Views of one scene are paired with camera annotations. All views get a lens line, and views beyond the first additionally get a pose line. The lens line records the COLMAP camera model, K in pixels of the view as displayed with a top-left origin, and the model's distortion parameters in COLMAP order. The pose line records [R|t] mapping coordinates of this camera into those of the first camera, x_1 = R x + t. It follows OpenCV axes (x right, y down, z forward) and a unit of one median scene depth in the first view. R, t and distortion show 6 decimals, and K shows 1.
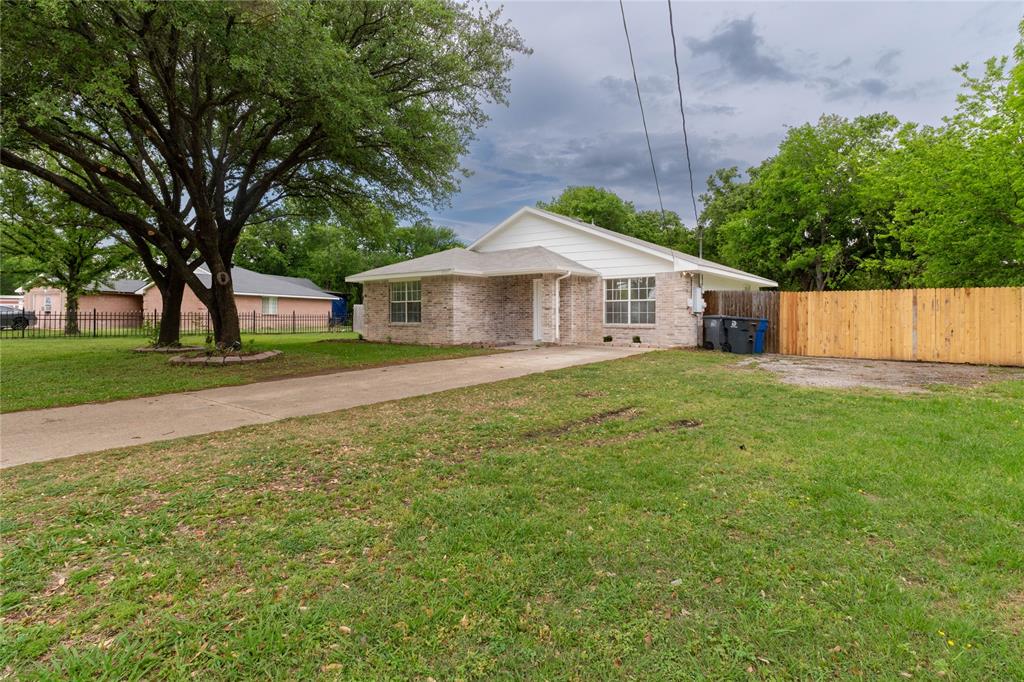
lens RADIAL K [[496.8, 0, 514.6], [0, 496.8, 310.5], [0, 0, 1]] dist [0.002792, -0.000506]
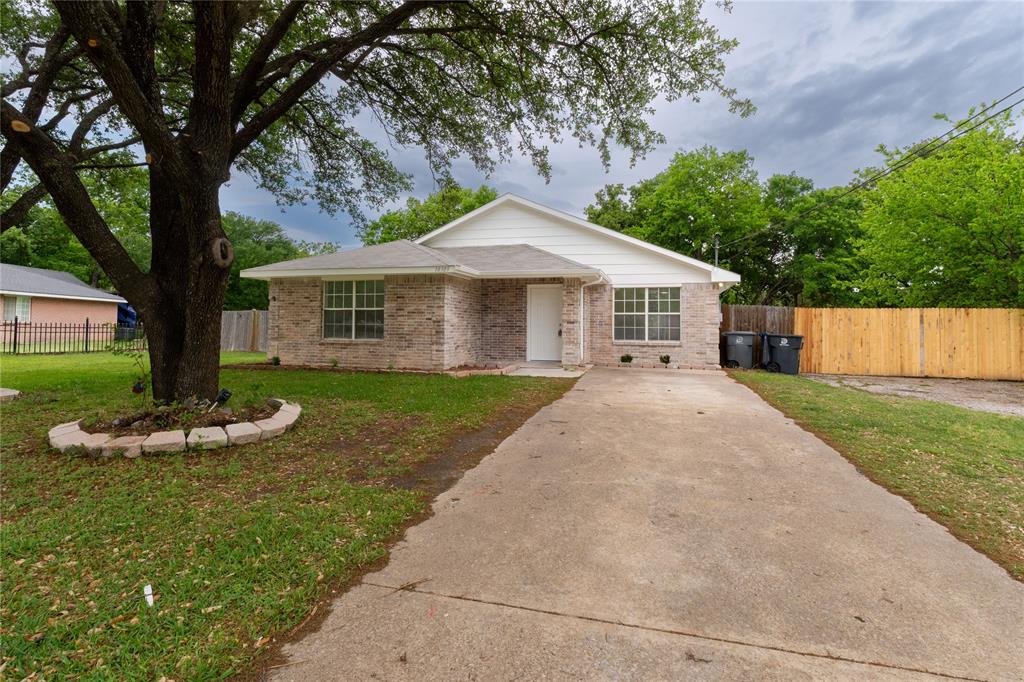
lens RADIAL K [[496.8, 0, 514.6], [0, 496.8, 310.5], [0, 0, 1]] dist [0.002792, -0.000506]
pose [[0.920288, 0.020538, 0.390702, -0.320054], [-0.012511, 0.999655, -0.023079, -0.002754], [-0.391041, 0.016351, 0.920228, 0.296507]]
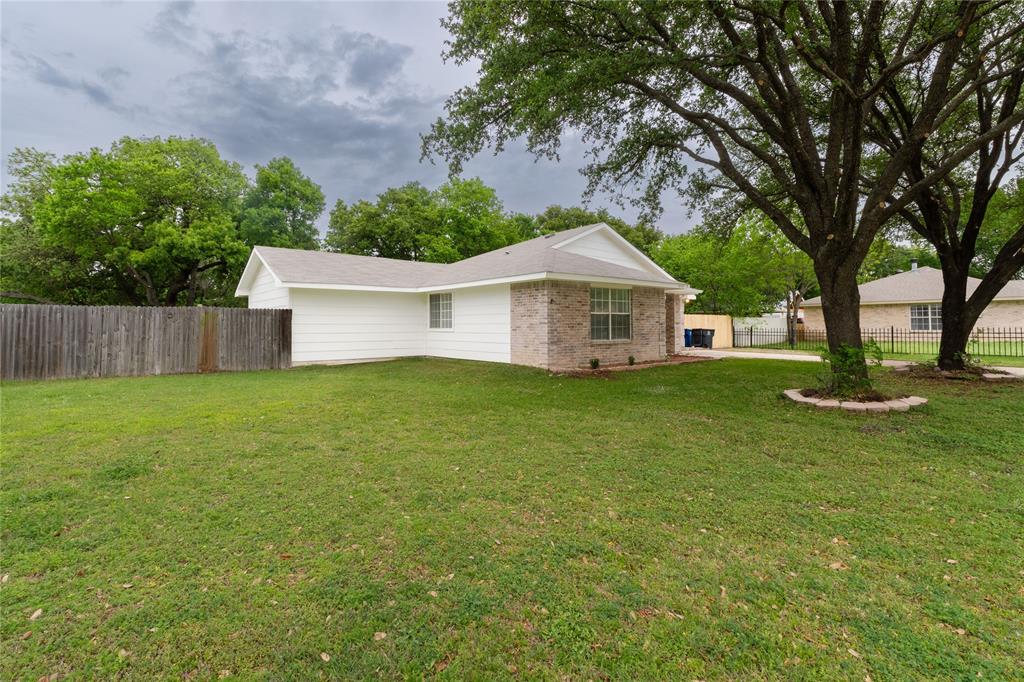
lens RADIAL K [[496.8, 0, 514.6], [0, 496.8, 310.5], [0, 0, 1]] dist [0.002792, -0.000506]
pose [[0.194288, 0.025548, 0.980612, -1.167996], [-0.008712, 0.999666, -0.024319, -0.002050], [-0.980906, -0.003818, 0.194446, 1.125177]]
